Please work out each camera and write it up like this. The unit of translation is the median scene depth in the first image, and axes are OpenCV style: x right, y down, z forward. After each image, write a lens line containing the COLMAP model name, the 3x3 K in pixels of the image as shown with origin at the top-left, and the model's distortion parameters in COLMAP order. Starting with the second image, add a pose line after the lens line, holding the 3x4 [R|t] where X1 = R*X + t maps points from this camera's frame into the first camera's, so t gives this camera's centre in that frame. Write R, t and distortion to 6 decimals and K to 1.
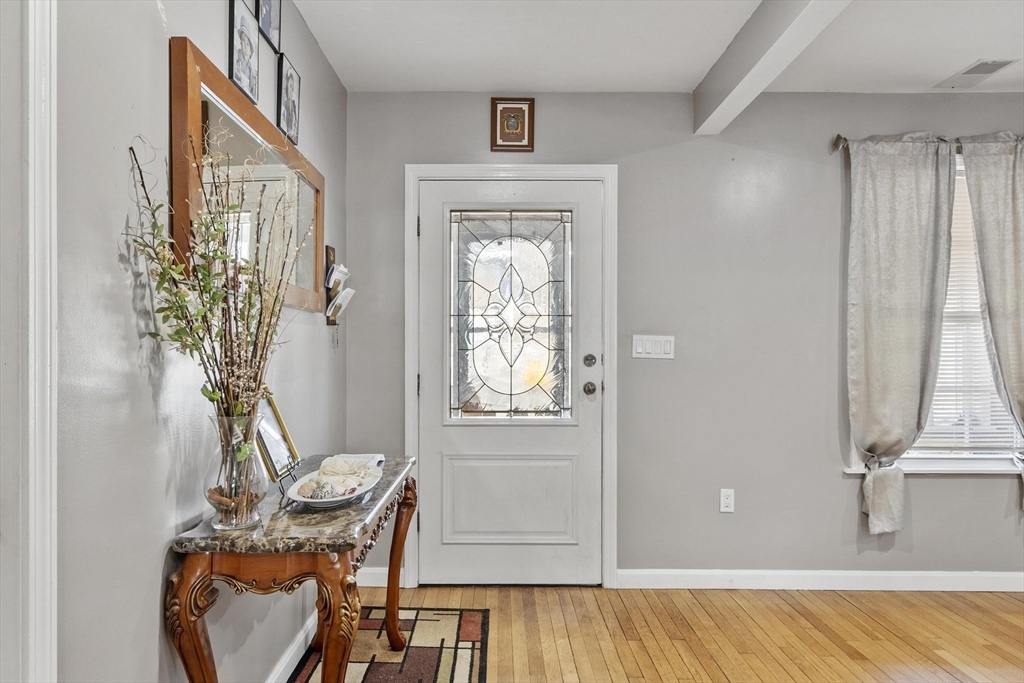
lens RADIAL K [[693.2, 0, 492.7], [0, 693.2, 352.5], [0, 0, 1]] dist [0.000650, -0.000323]
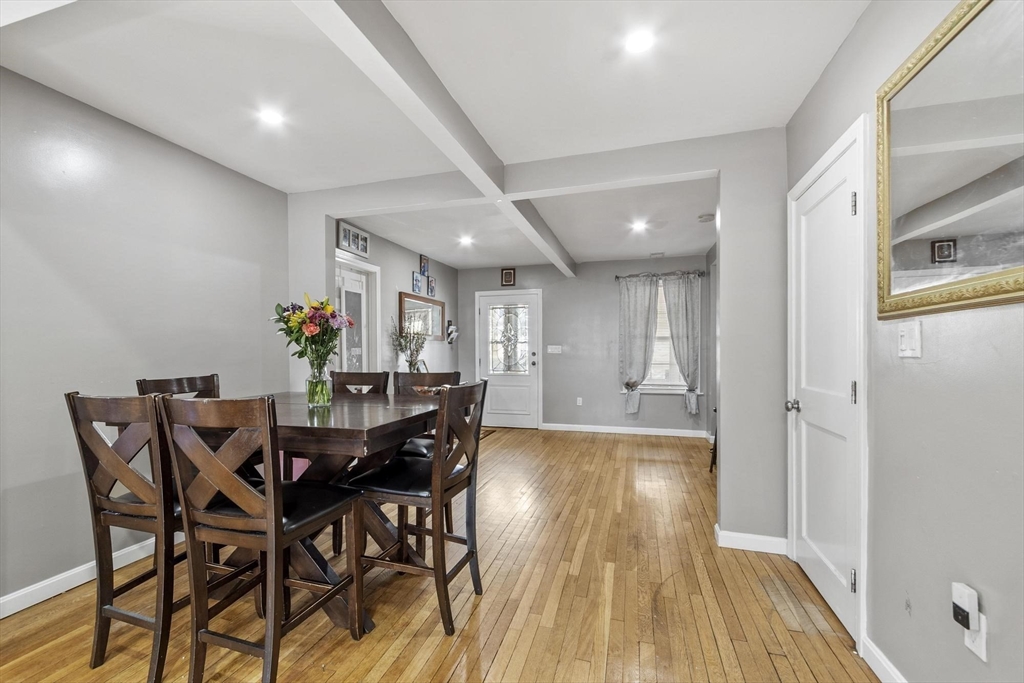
lens RADIAL K [[446.8, 0, 494.1], [0, 446.8, 355.8], [0, 0, 1]] dist [0.001476, 0.000369]
pose [[0.956814, -0.003250, -0.290684, 0.554283], [0.006970, 0.999906, 0.011765, -0.005534], [0.290619, -0.013283, 0.956747, -0.933471]]
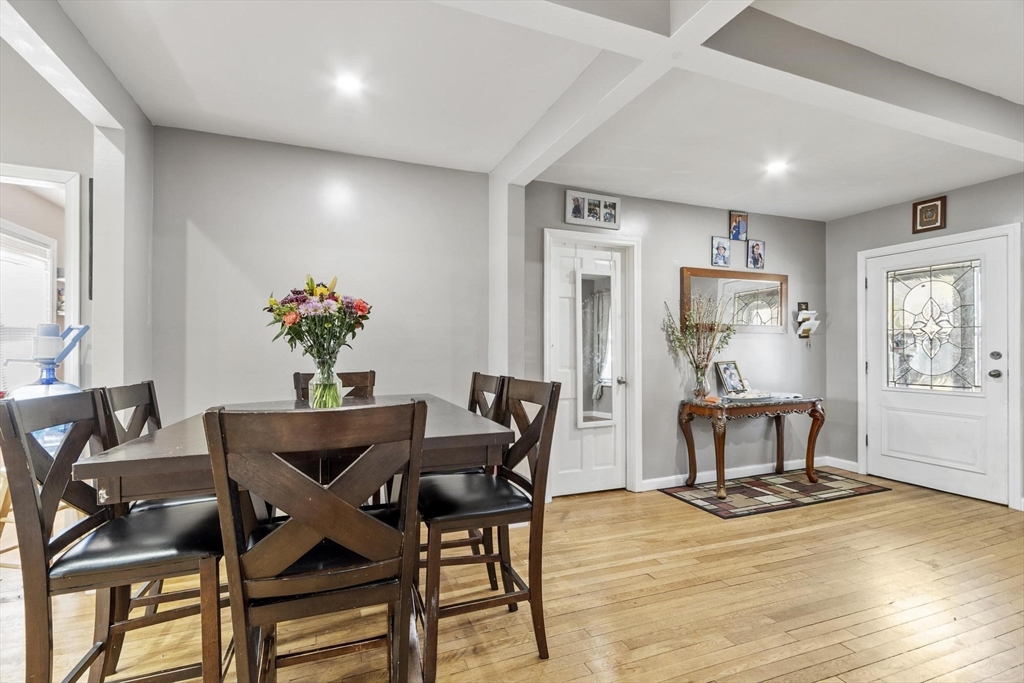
lens RADIAL K [[442.4, 0, 492.2], [0, 442.4, 348.8], [0, 0, 1]] dist [-0.000762, 0.000032]
pose [[0.359628, -0.004611, -0.933084, 0.664643], [0.001763, 0.999989, -0.004262, -0.000988], [0.933094, -0.000112, 0.359632, -0.390100]]
